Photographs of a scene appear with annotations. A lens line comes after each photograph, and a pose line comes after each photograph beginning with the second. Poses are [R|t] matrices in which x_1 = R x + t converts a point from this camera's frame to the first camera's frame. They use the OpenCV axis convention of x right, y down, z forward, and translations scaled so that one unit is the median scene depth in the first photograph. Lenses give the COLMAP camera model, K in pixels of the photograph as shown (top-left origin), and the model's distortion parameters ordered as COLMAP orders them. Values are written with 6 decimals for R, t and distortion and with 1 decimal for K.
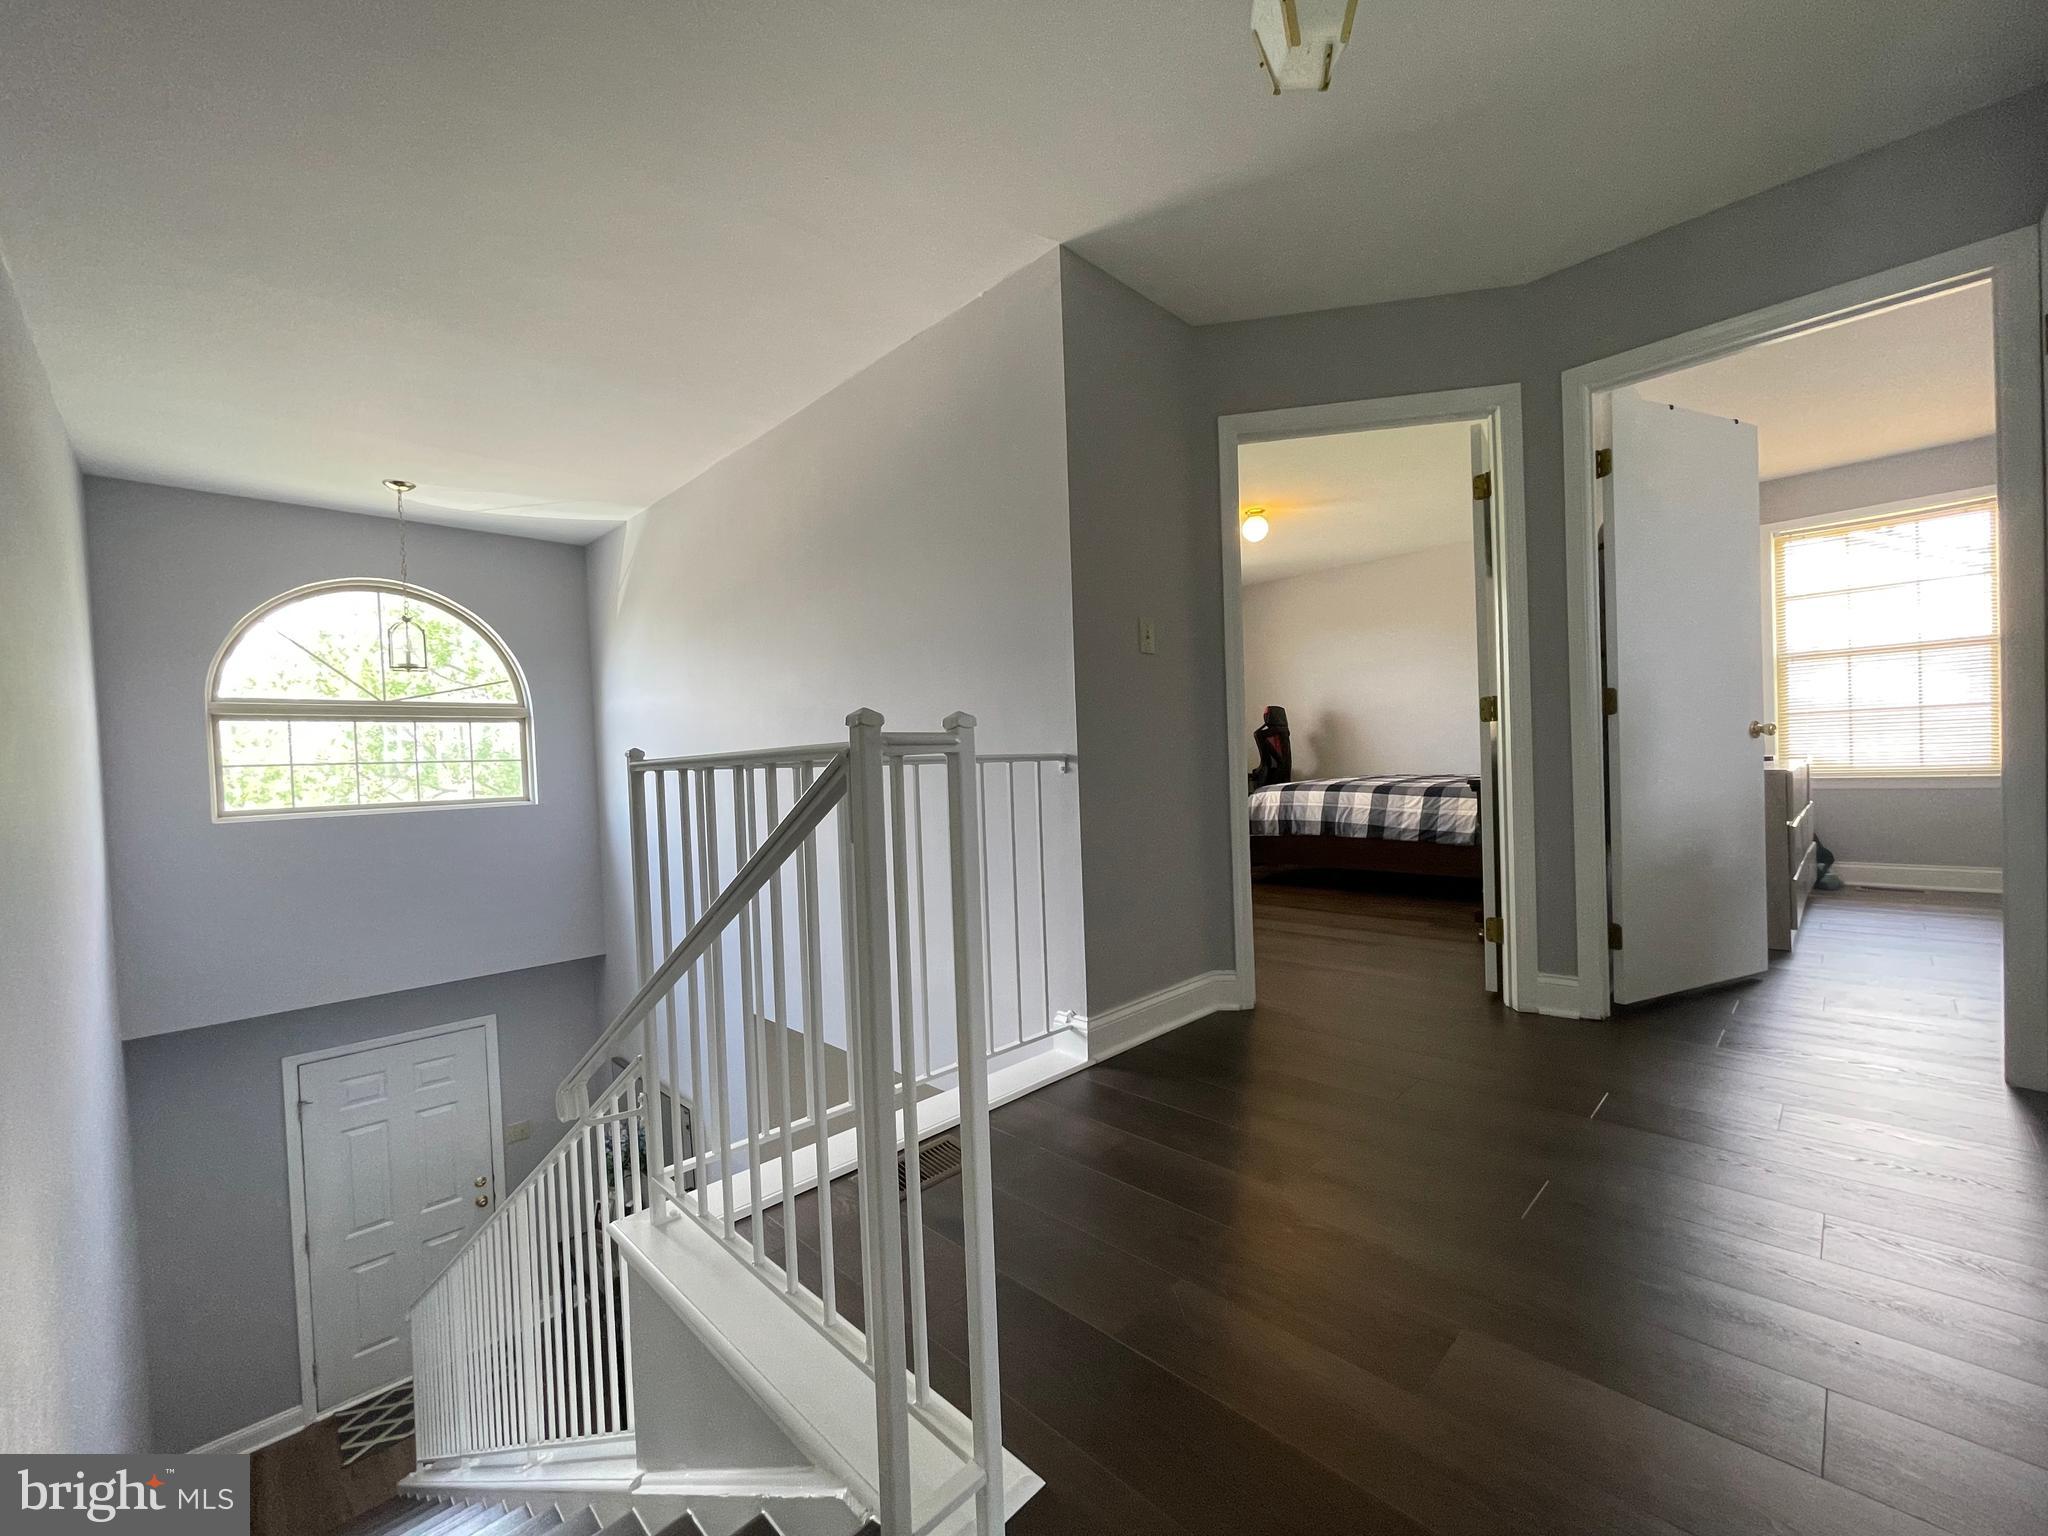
lens RADIAL K [[819.9, 0, 1022.8], [0, 819.9, 791.5], [0, 0, 1]] dist [0.001335, 0.000144]
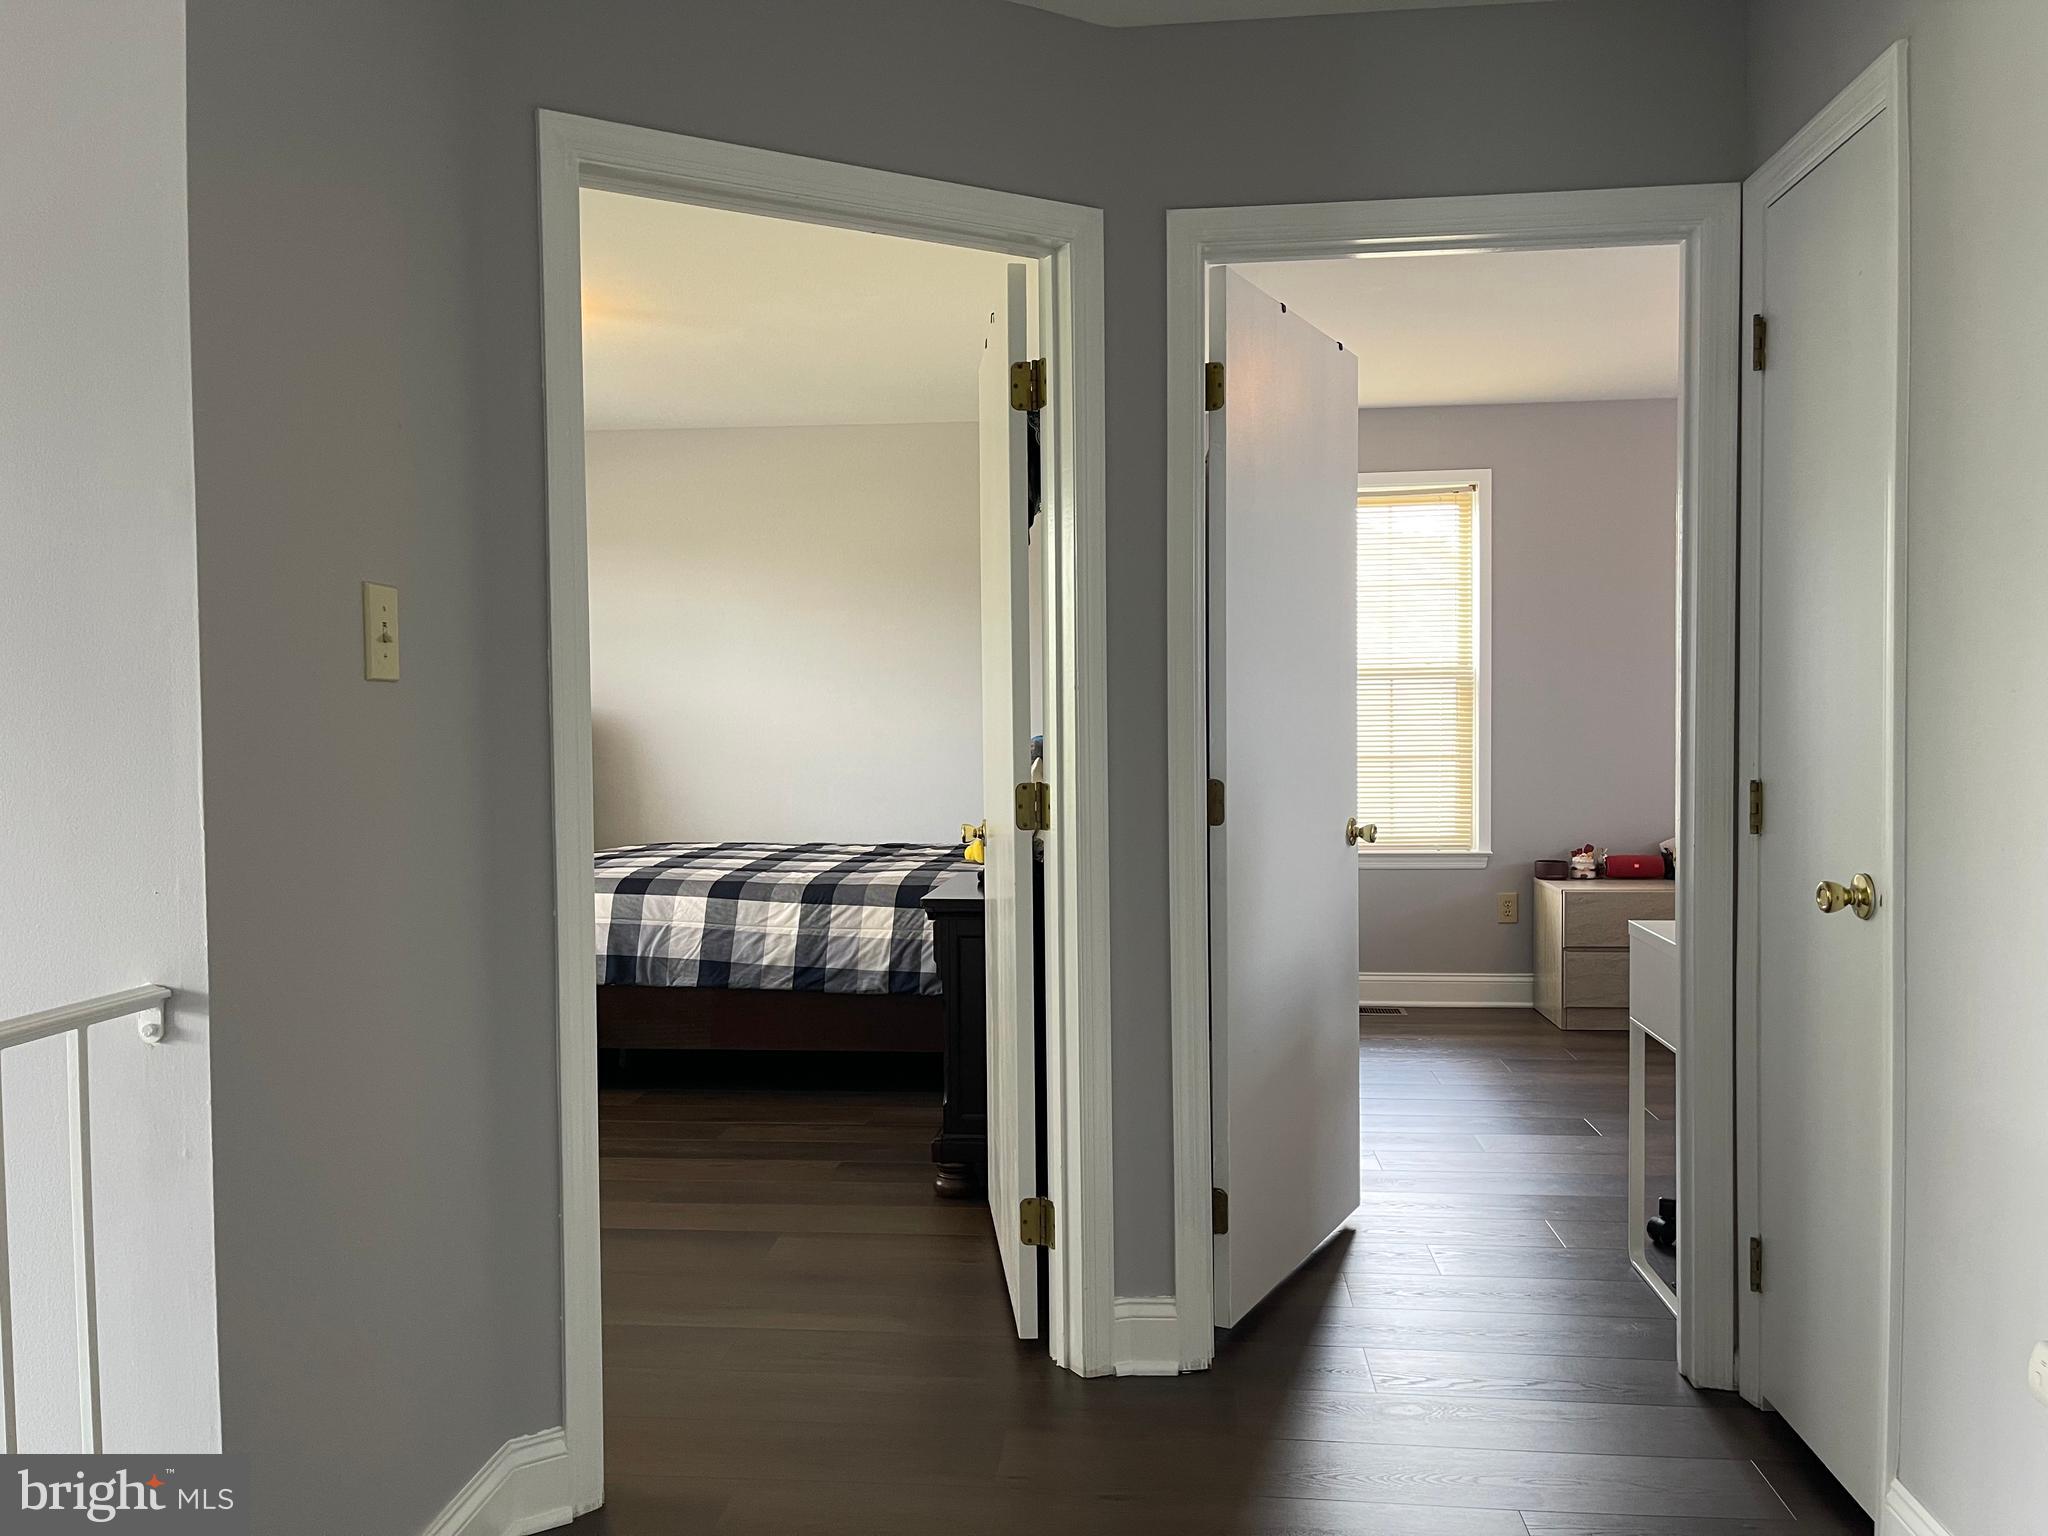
lens RADIAL K [[1555.1, 0, 1019.8], [0, 1555.1, 774.9], [0, 0, 1]] dist [0.014535, -0.034068]
pose [[0.769969, 0.008020, 0.638031, -0.043903], [0.002472, 0.999876, -0.015552, -0.061780], [-0.638077, 0.013552, 0.769854, 0.139720]]
